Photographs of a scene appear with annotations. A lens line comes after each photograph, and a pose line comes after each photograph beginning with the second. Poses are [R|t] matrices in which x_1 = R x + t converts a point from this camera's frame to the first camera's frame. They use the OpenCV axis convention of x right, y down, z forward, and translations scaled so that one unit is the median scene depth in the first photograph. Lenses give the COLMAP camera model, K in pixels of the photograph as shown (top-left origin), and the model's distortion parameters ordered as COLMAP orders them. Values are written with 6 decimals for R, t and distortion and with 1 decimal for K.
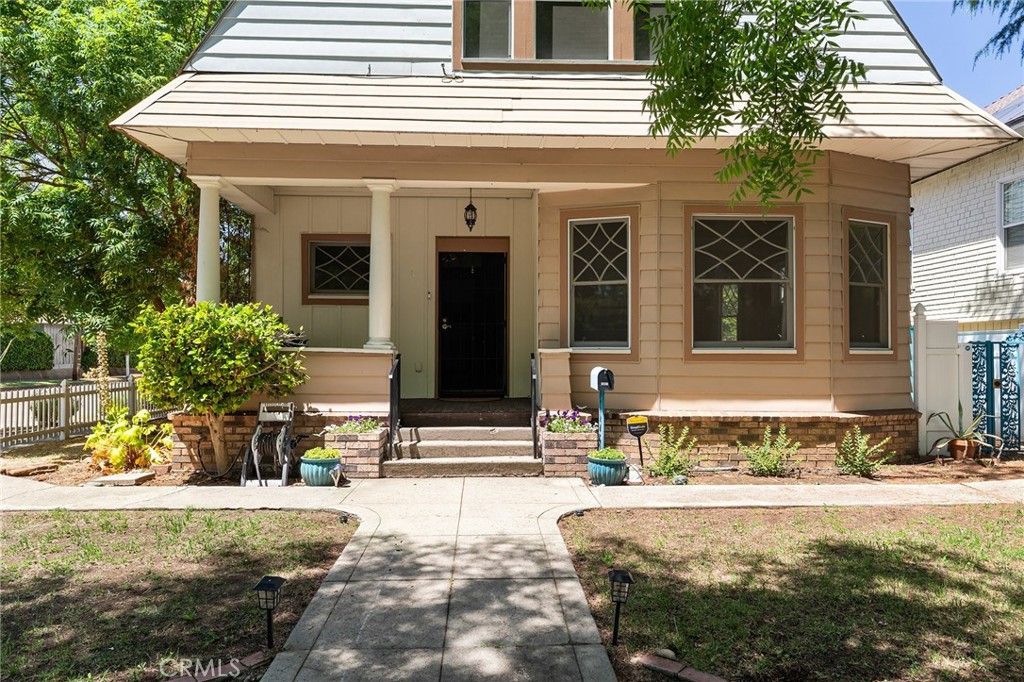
lens RADIAL K [[675.4, 0, 512.1], [0, 675.4, 347.7], [0, 0, 1]] dist [-0.007684, -0.000702]
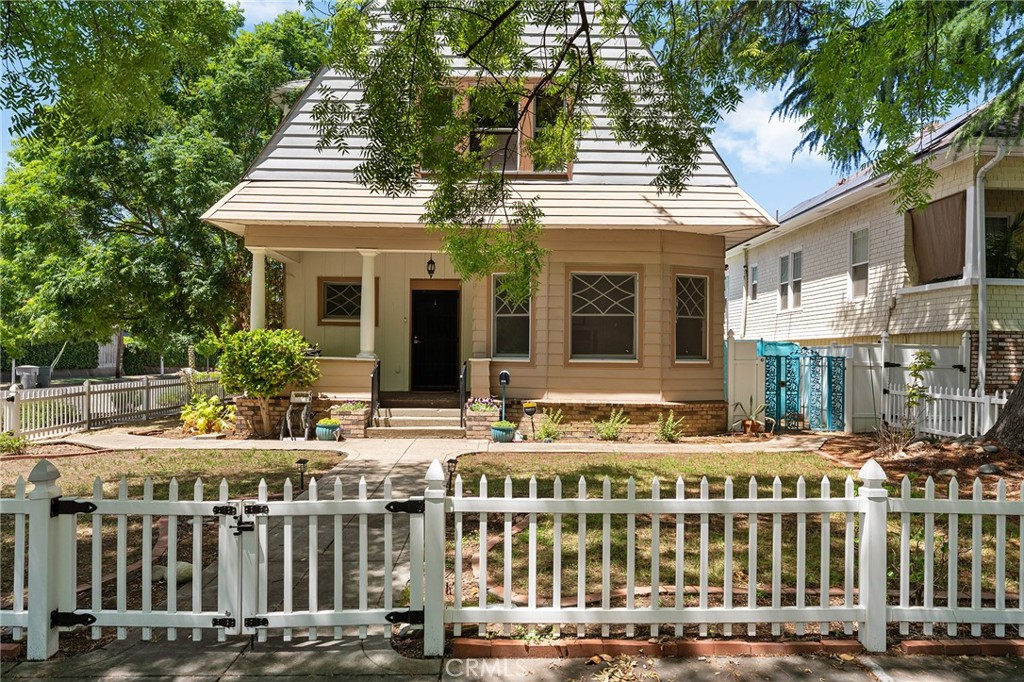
lens RADIAL K [[675.4, 0, 513.8], [0, 675.4, 359.0], [0, 0, 1]] dist [-0.007684, -0.000702]
pose [[0.999768, 0.007717, -0.020132, 0.172142], [-0.007440, 0.999877, 0.013805, -0.019509], [0.020236, -0.013652, 0.999702, -0.543459]]
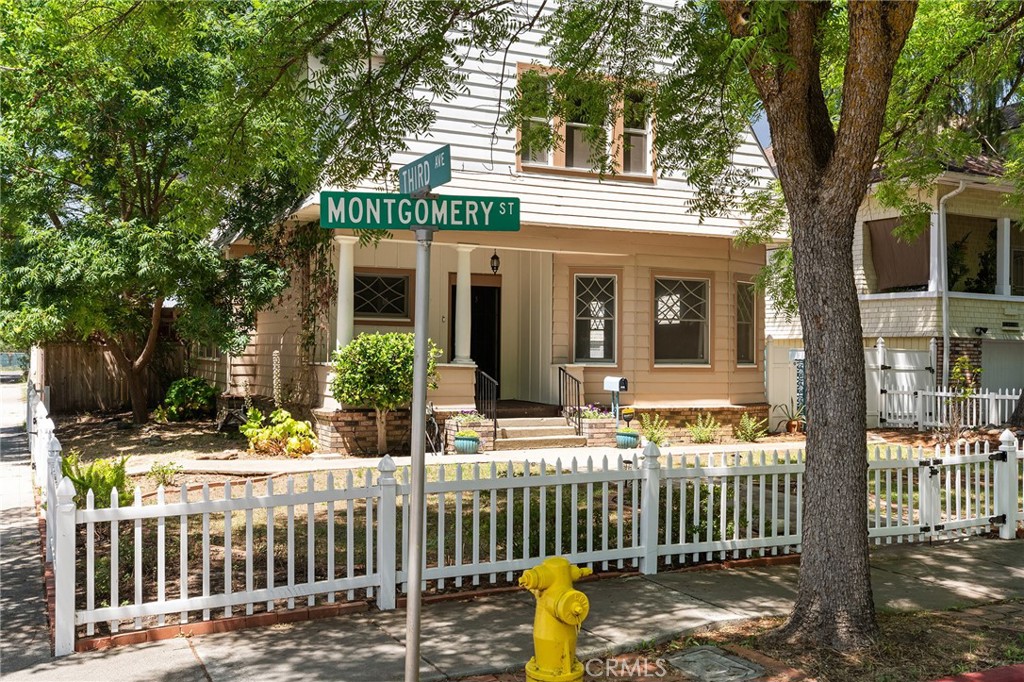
lens RADIAL K [[1007.3, 0, 518.6], [0, 1007.3, 341.3], [0, 0, 1]] dist [-0.017078, 0.000000]
pose [[0.913767, 0.011530, 0.406074, -0.939341], [-0.011270, 0.999932, -0.003030, -0.040101], [-0.406081, -0.001808, 0.913835, -0.957928]]
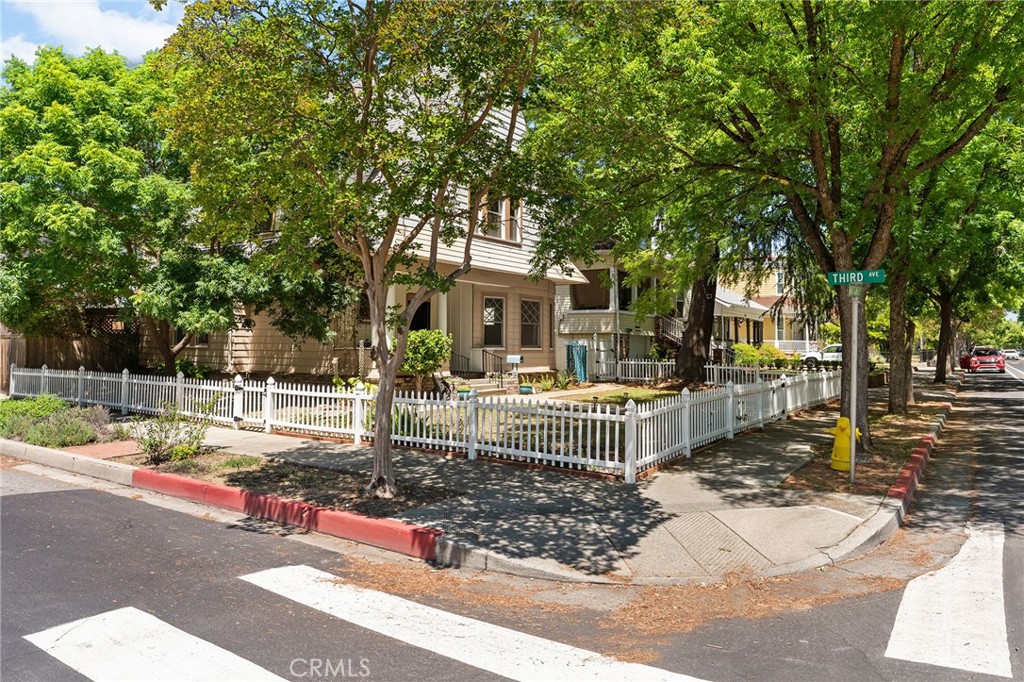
lens RADIAL K [[675.4, 0, 508.4], [0, 675.4, 336.3], [0, 0, 1]] dist [-0.007684, -0.000702]
pose [[0.608754, 0.012603, 0.793259, -1.938881], [-0.013769, 0.999891, -0.005319, -0.030728], [-0.793240, -0.007684, 0.608861, -0.628784]]
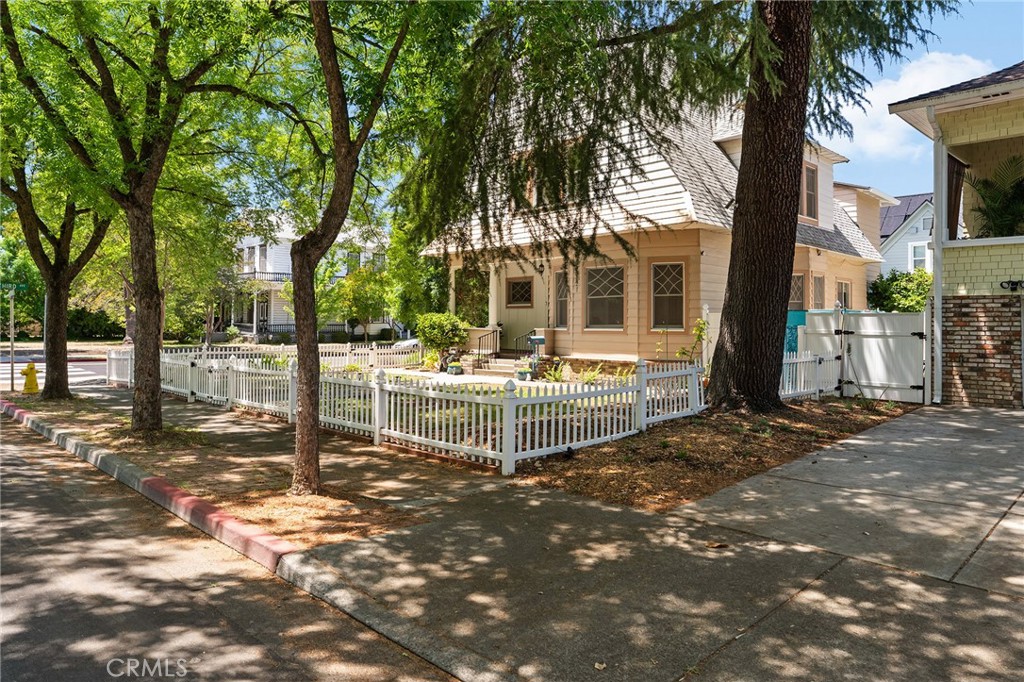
lens RADIAL K [[675.4, 0, 509.4], [0, 675.4, 339.4], [0, 0, 1]] dist [-0.007684, -0.000702]
pose [[0.672116, 0.013568, -0.740322, 1.750274], [0.001256, 0.999810, 0.019464, -0.006111], [0.740445, -0.014012, 0.671971, -0.677090]]
